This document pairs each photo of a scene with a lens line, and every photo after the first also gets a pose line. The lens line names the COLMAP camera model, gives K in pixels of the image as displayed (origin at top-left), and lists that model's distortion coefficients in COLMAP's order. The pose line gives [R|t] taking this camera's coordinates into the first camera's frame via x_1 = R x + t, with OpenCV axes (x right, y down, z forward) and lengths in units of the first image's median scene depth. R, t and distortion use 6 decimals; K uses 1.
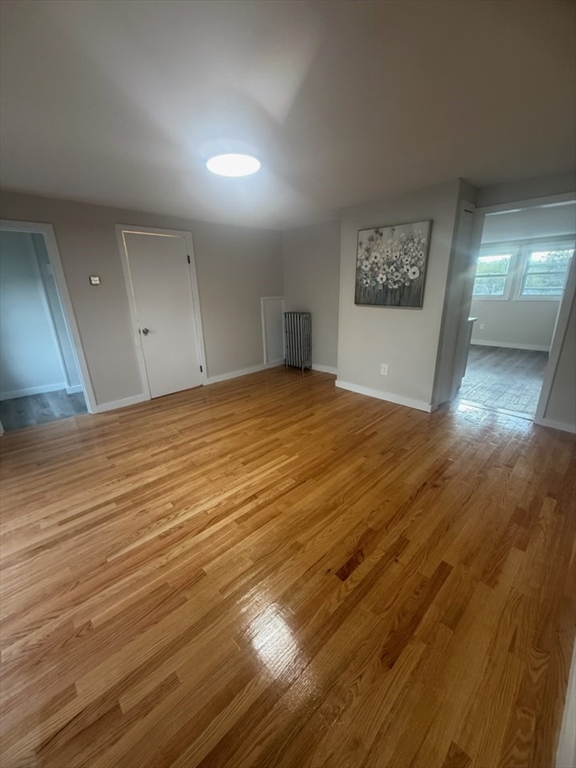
lens RADIAL K [[305.9, 0, 287.2], [0, 305.9, 382.6], [0, 0, 1]] dist [-0.000536, -0.000436]
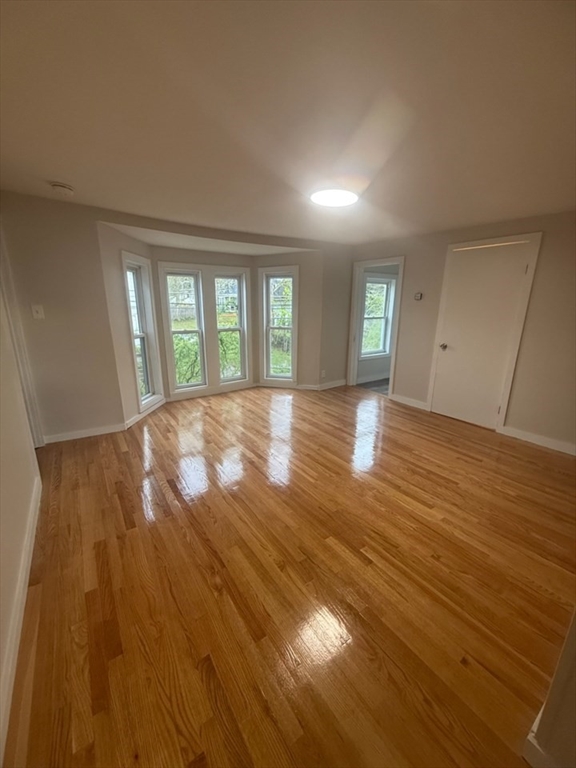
lens RADIAL K [[305.9, 0, 287.1], [0, 305.9, 383.9], [0, 0, 1]] dist [-0.000536, -0.000436]
pose [[-0.152978, 0.276975, -0.948621, 0.649534], [-0.310566, 0.897811, 0.312223, -0.226889], [0.938161, 0.342373, -0.051326, 0.659085]]
